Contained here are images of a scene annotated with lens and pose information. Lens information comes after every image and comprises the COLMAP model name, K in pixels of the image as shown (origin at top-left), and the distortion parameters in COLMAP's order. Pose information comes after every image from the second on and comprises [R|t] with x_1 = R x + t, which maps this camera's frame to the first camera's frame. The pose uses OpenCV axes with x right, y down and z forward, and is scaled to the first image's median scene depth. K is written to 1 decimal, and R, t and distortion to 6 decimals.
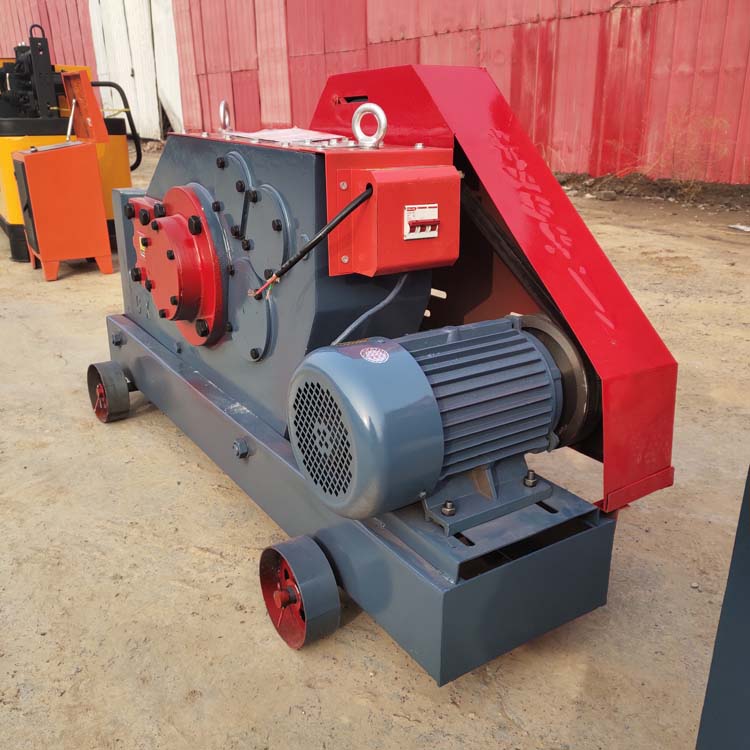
lens RADIAL K [[754.0, 0, 366.4], [0, 754.0, 375.7], [0, 0, 1]] dist [0.098119, -0.151425]
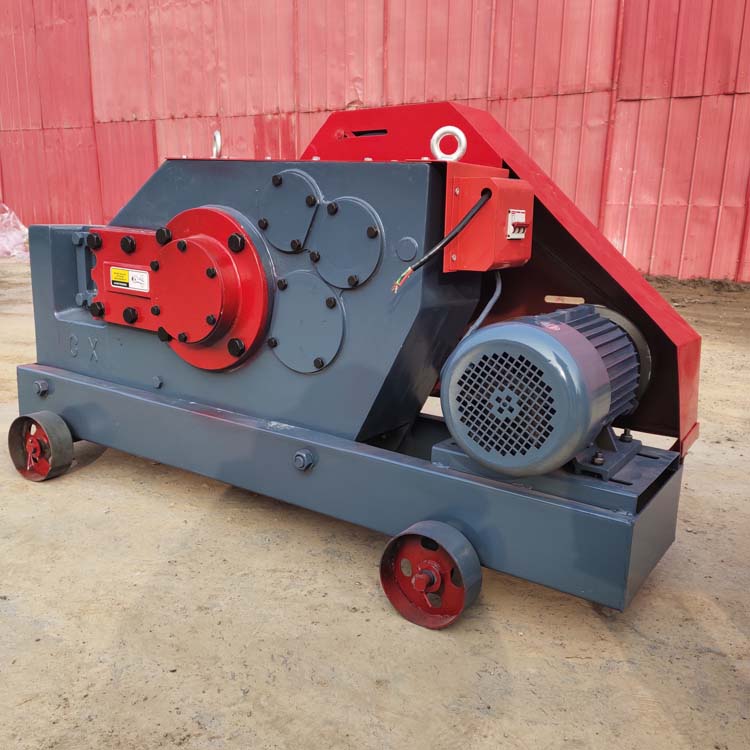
lens RADIAL K [[756.4, 0, 375.0], [0, 756.4, 375.0], [0, 0, 1]] dist [0.104368, -0.144343]
pose [[0.920081, -0.056158, 0.387681, -0.493731], [0.100007, 0.990550, -0.093858, 0.093906], [-0.378747, 0.125128, 0.917003, 0.035000]]
